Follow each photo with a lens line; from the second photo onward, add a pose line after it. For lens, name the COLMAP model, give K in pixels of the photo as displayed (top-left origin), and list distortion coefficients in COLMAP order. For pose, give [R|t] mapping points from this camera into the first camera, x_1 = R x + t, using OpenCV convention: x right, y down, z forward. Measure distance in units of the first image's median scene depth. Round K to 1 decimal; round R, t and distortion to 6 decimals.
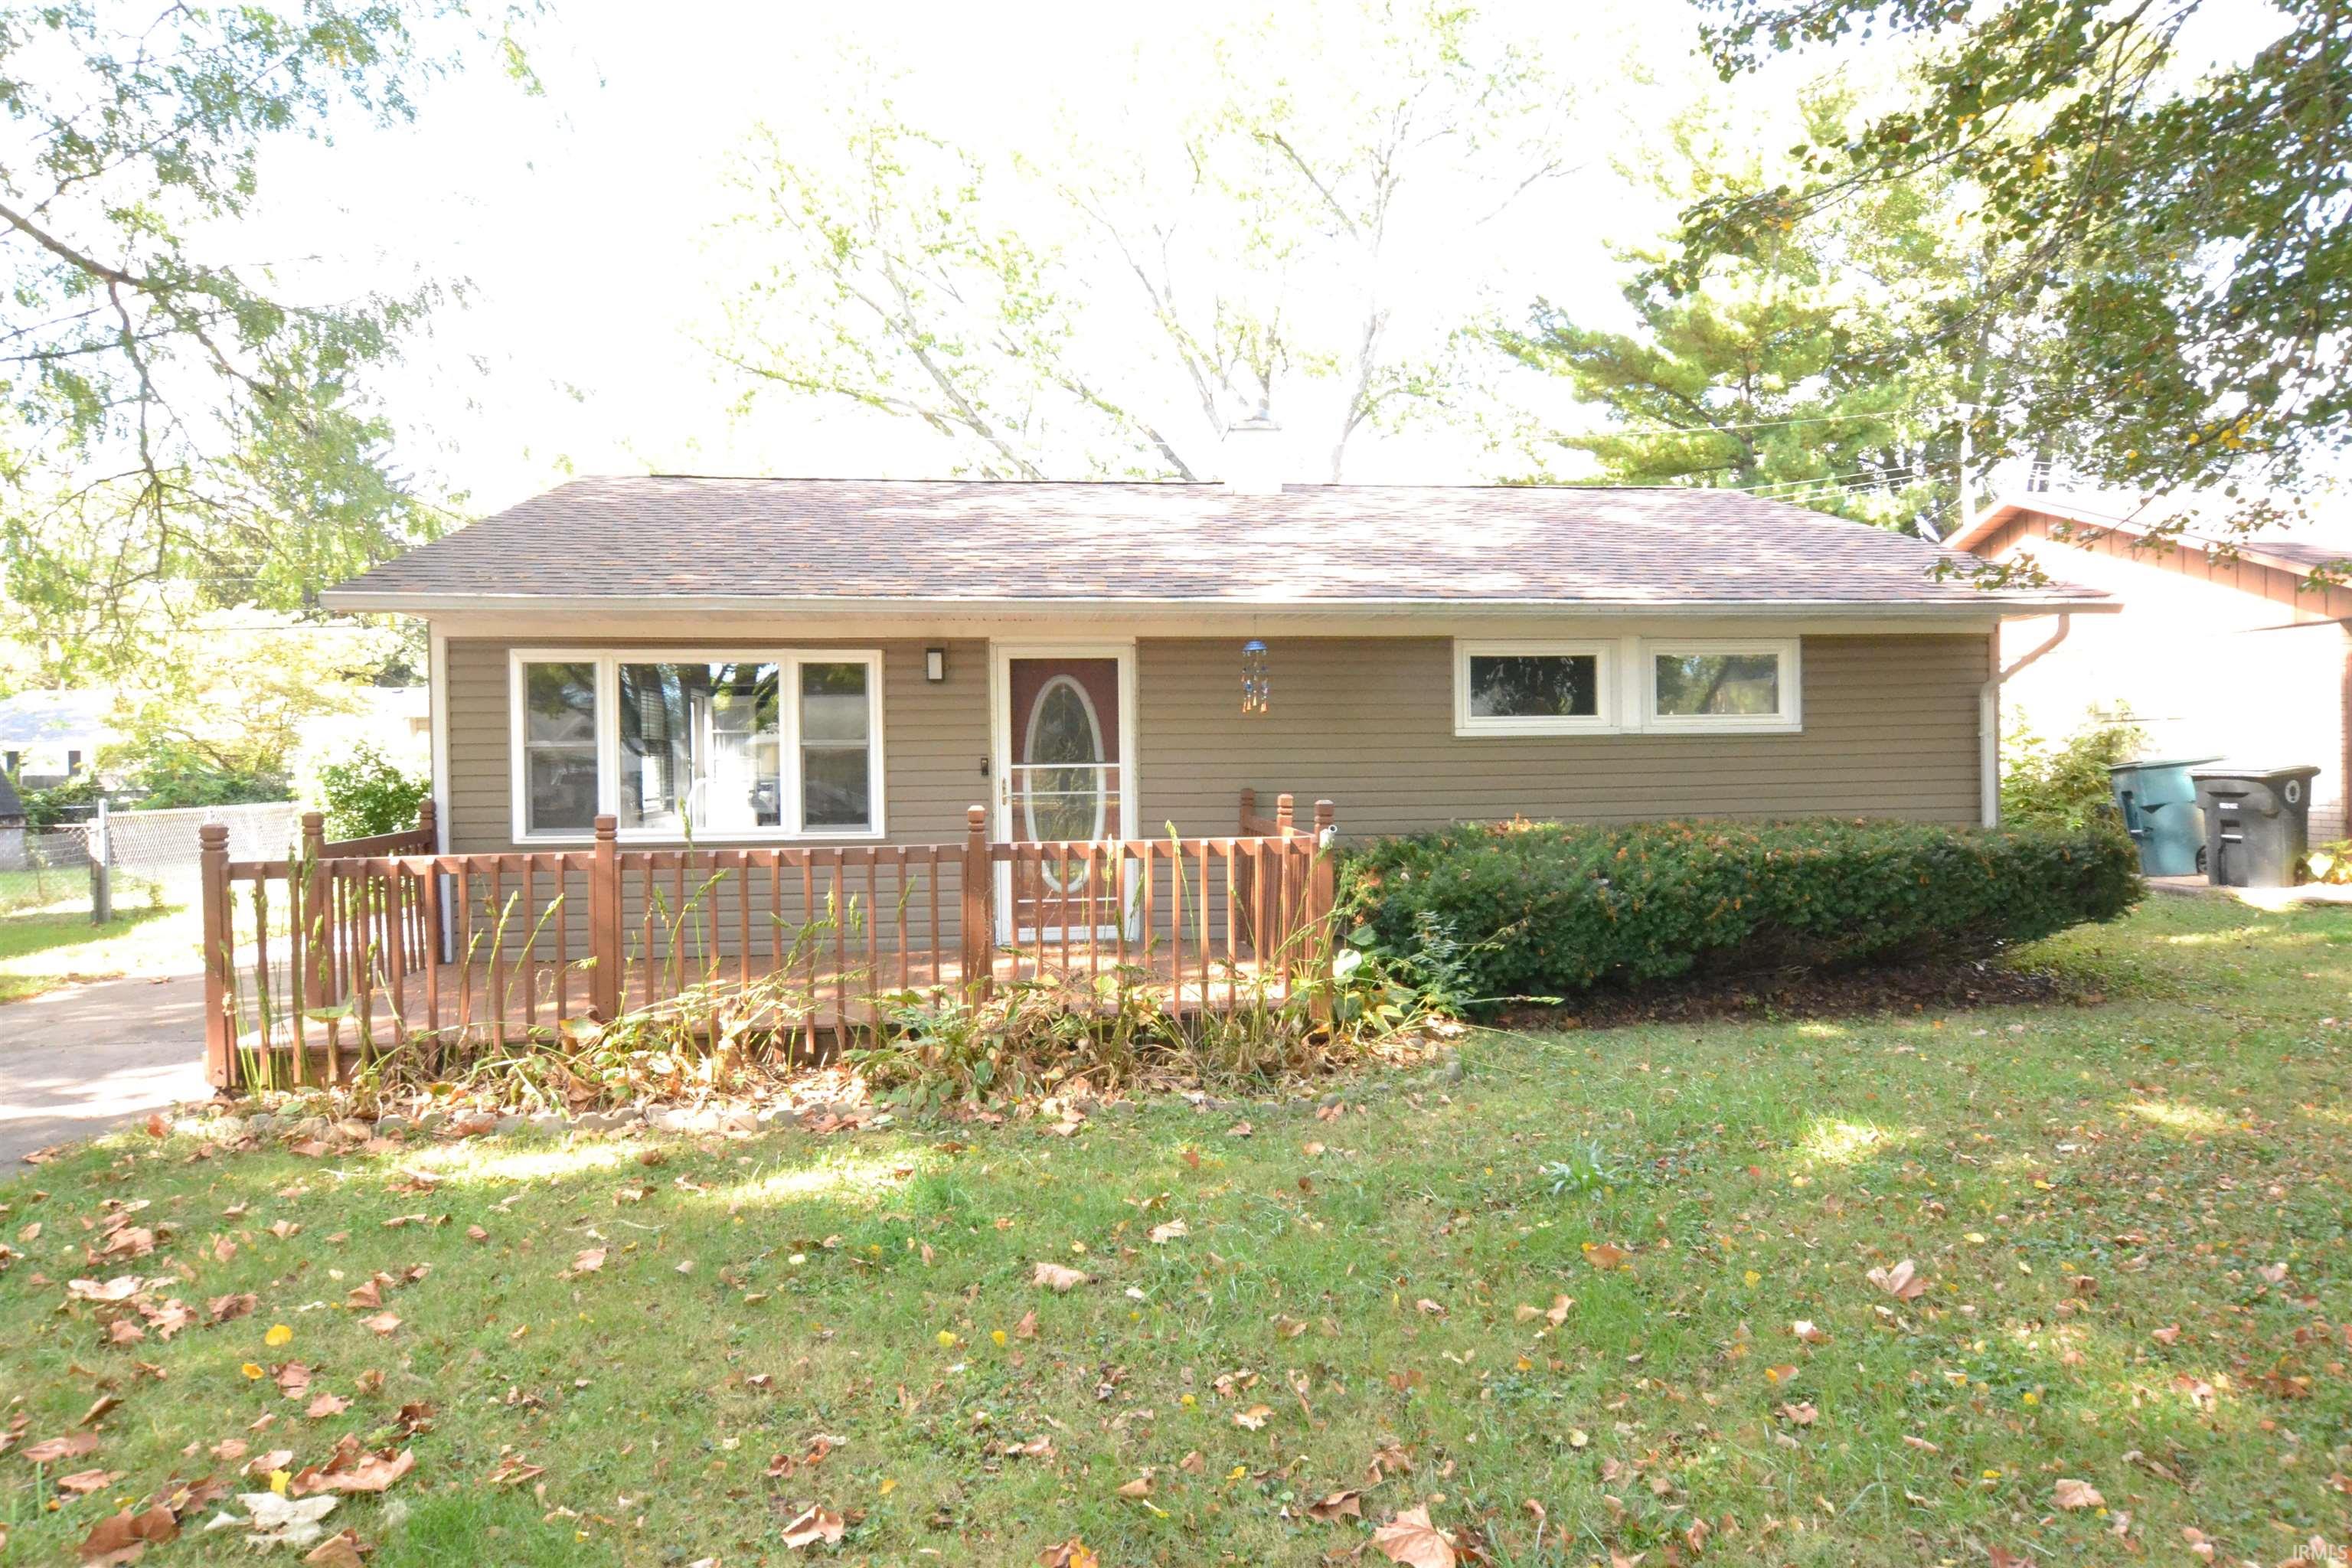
lens RADIAL K [[1388.6, 0, 1185.1], [0, 1388.6, 779.7], [0, 0, 1]] dist [-0.007472, -0.002868]
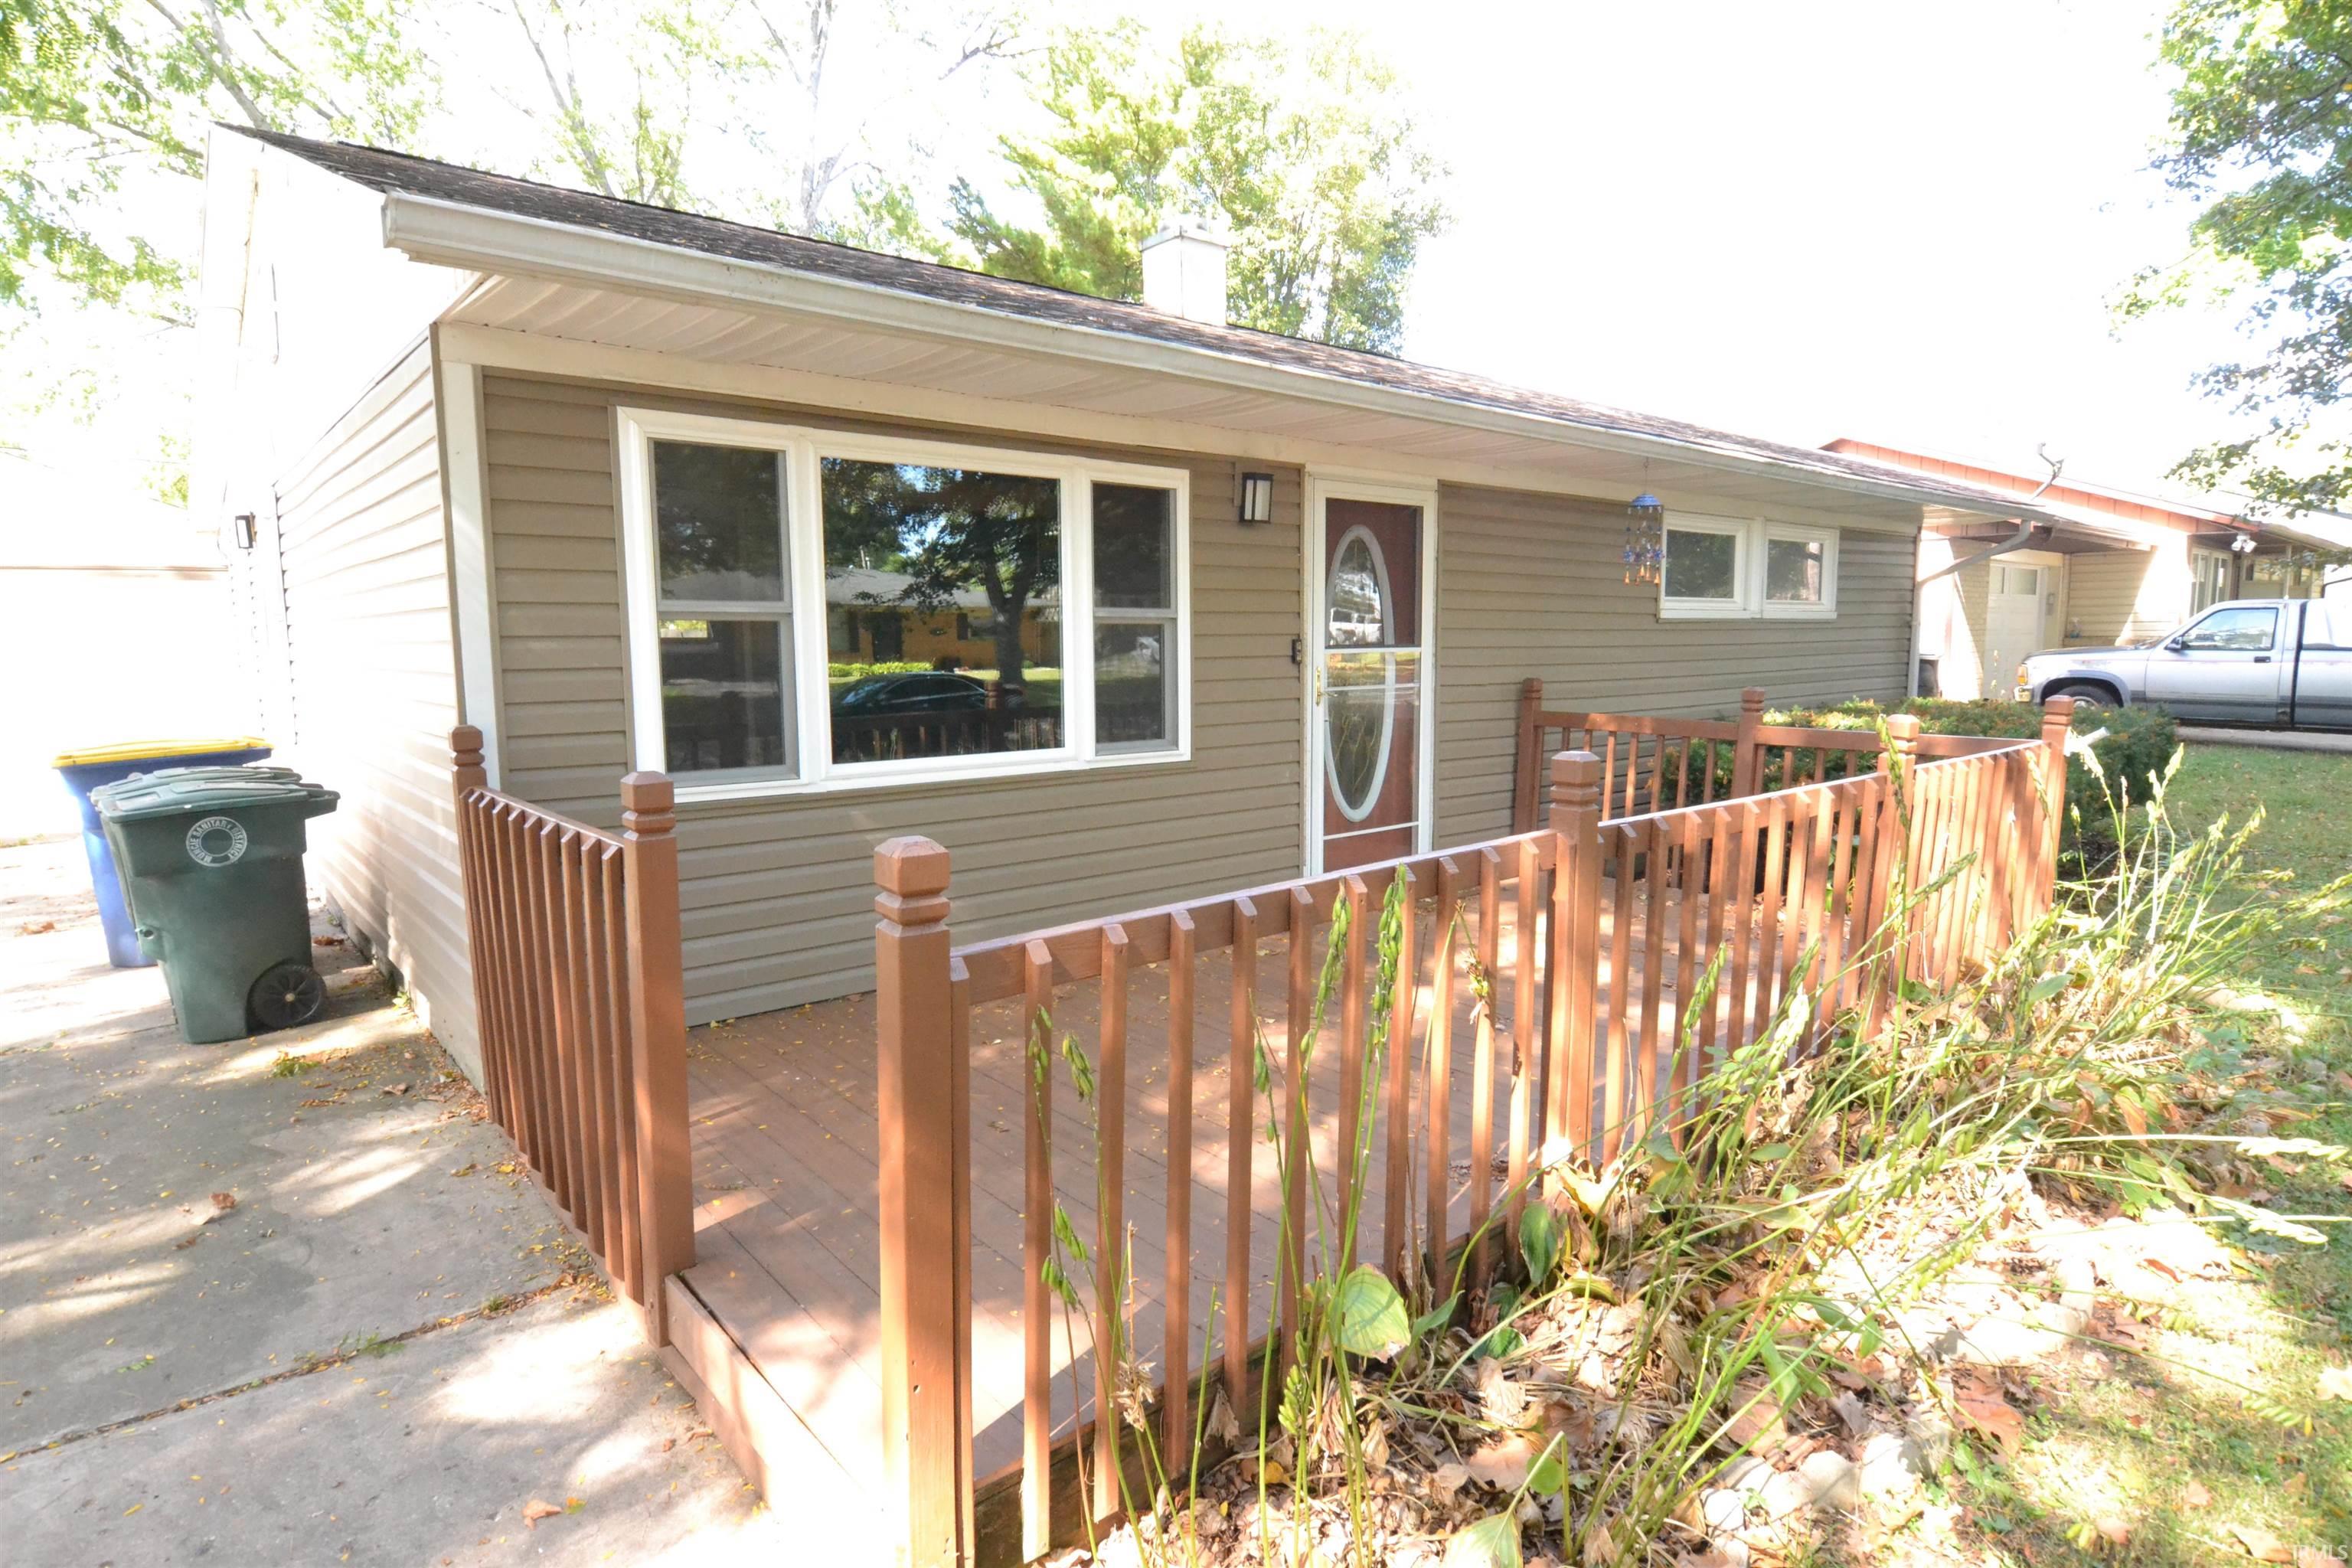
lens RADIAL K [[1246.2, 0, 1170.6], [0, 1246.2, 793.1], [0, 0, 1]] dist [-0.015242, -0.001138]
pose [[0.837899, -0.061625, 0.542336, -0.512063], [0.002723, 0.994066, 0.108748, -0.006275], [-0.545819, -0.089644, 0.833094, 0.473081]]
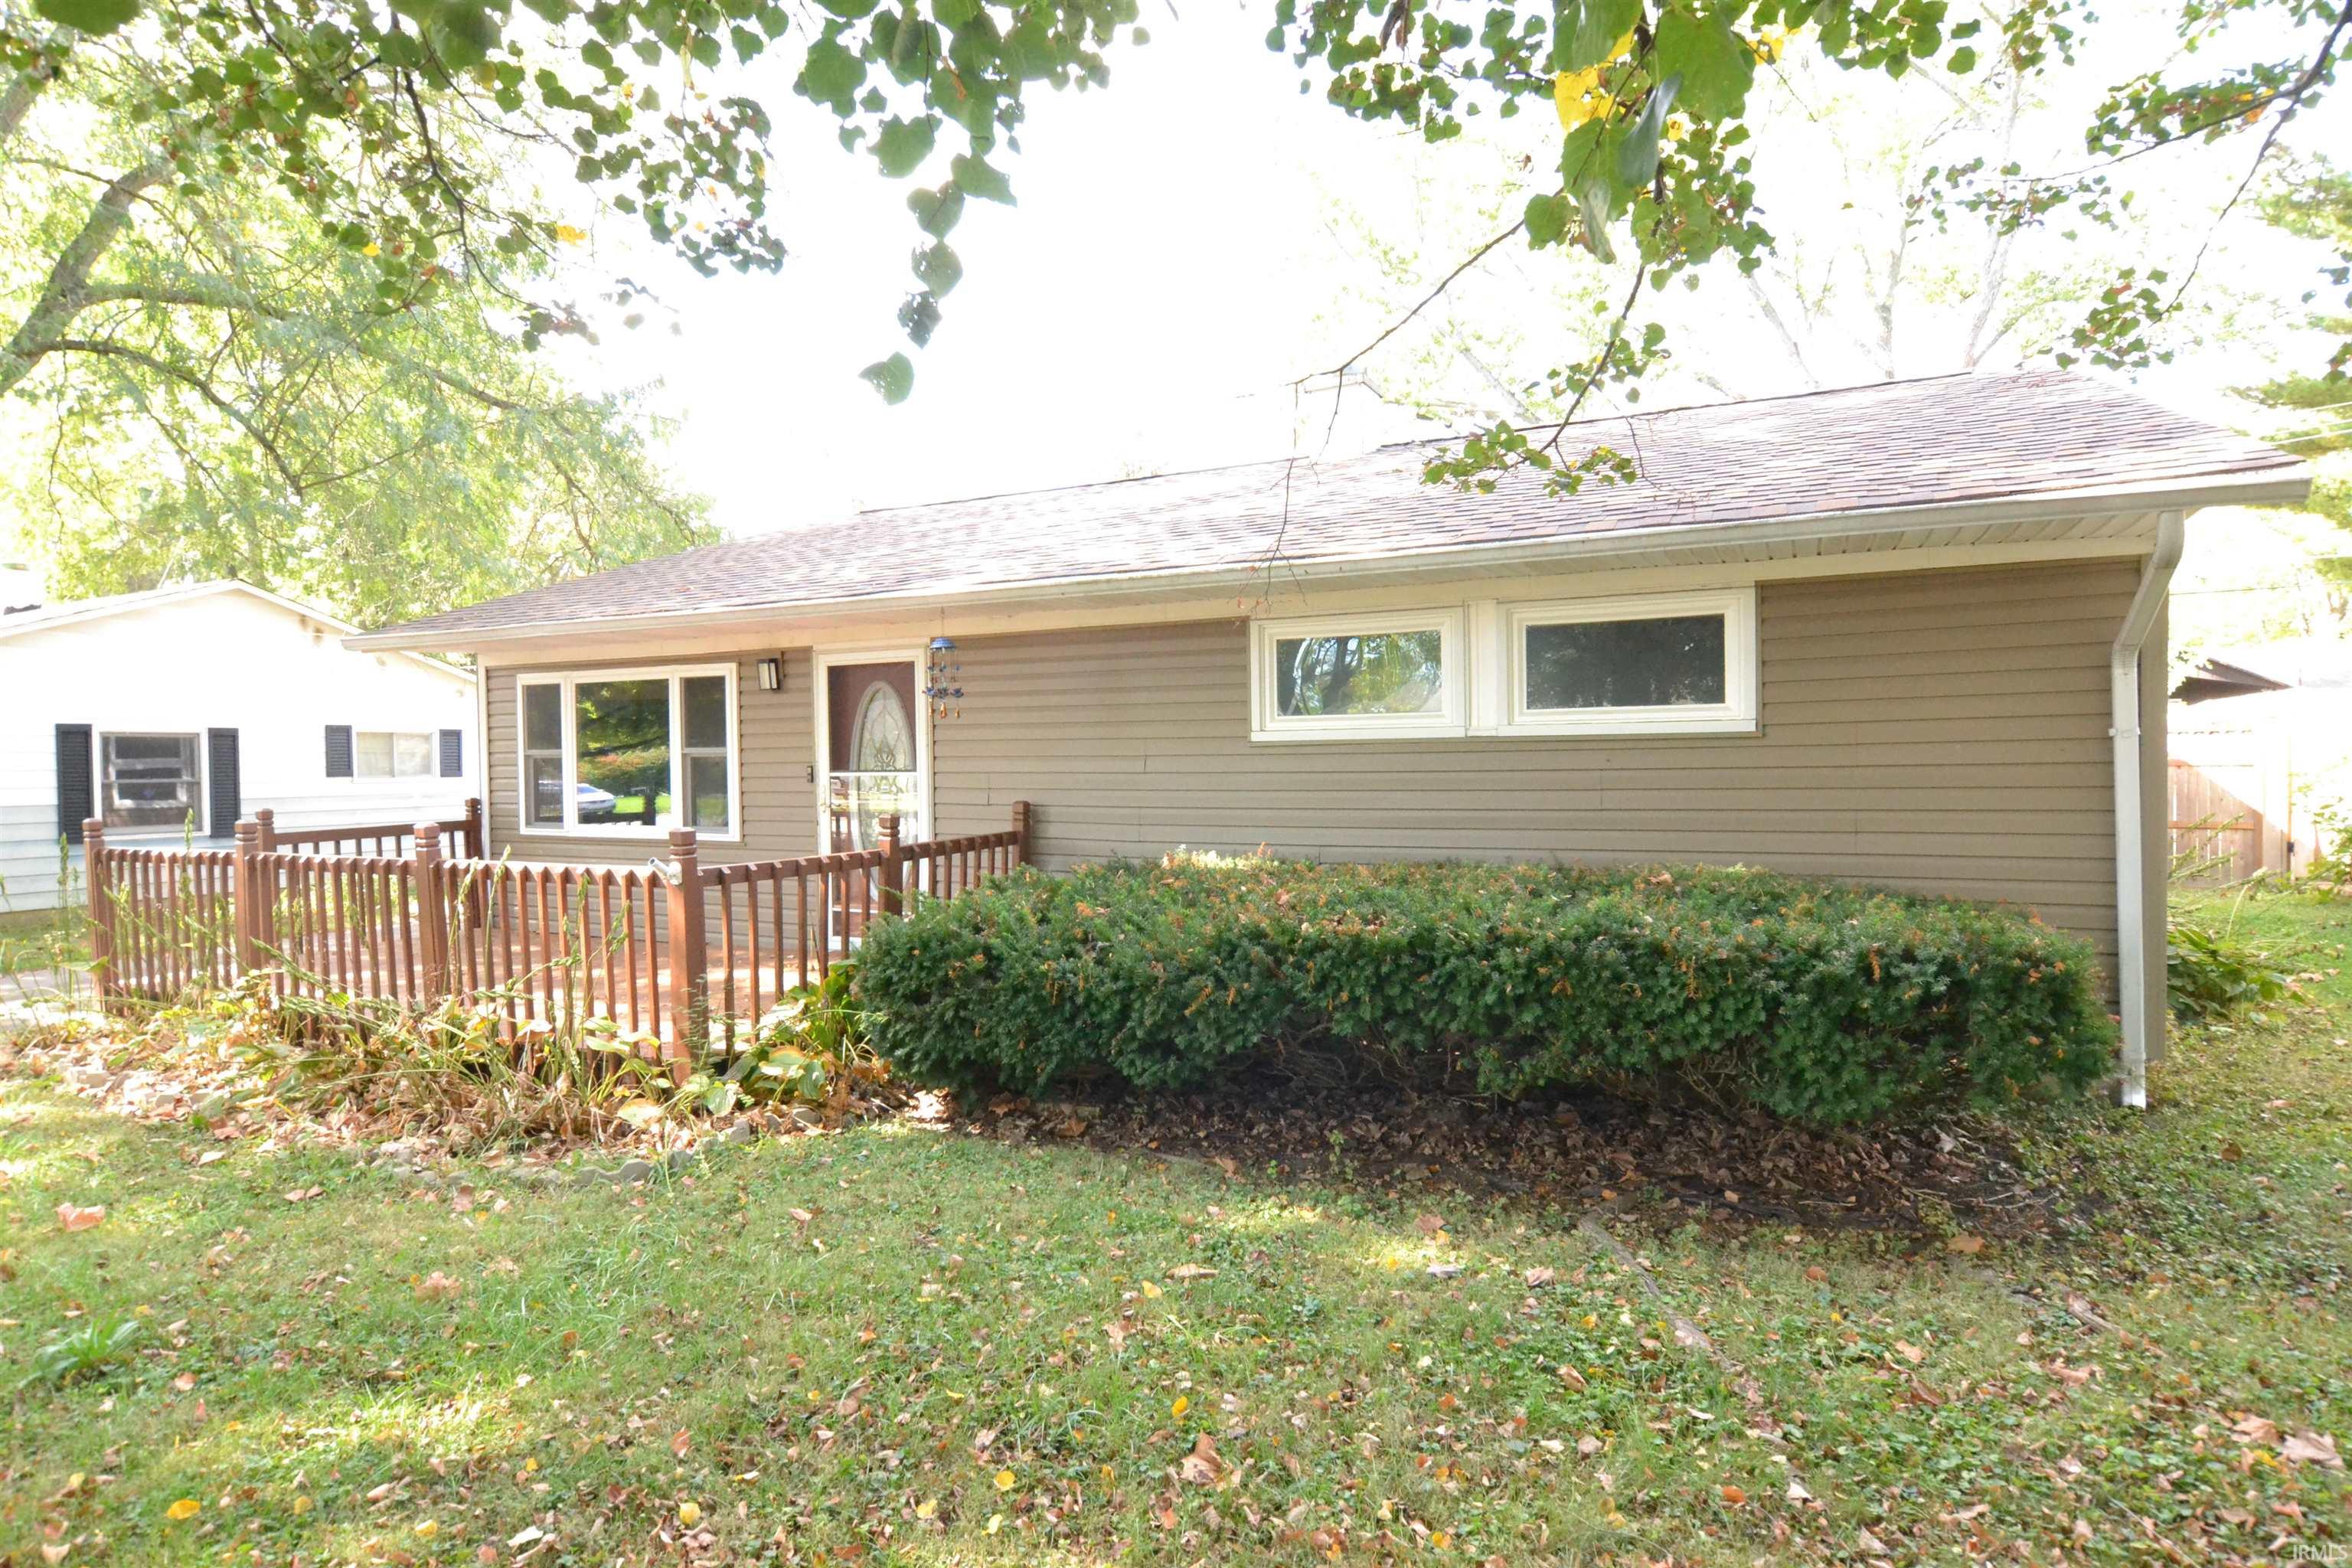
lens RADIAL K [[1246.2, 0, 1171.7], [0, 1246.2, 770.3], [0, 0, 1]] dist [-0.015242, -0.001138]
pose [[0.832229, 0.008470, -0.554368, 0.539655], [-0.009138, 0.999957, 0.001561, -0.015090], [0.554357, 0.003767, 0.832270, 0.371203]]
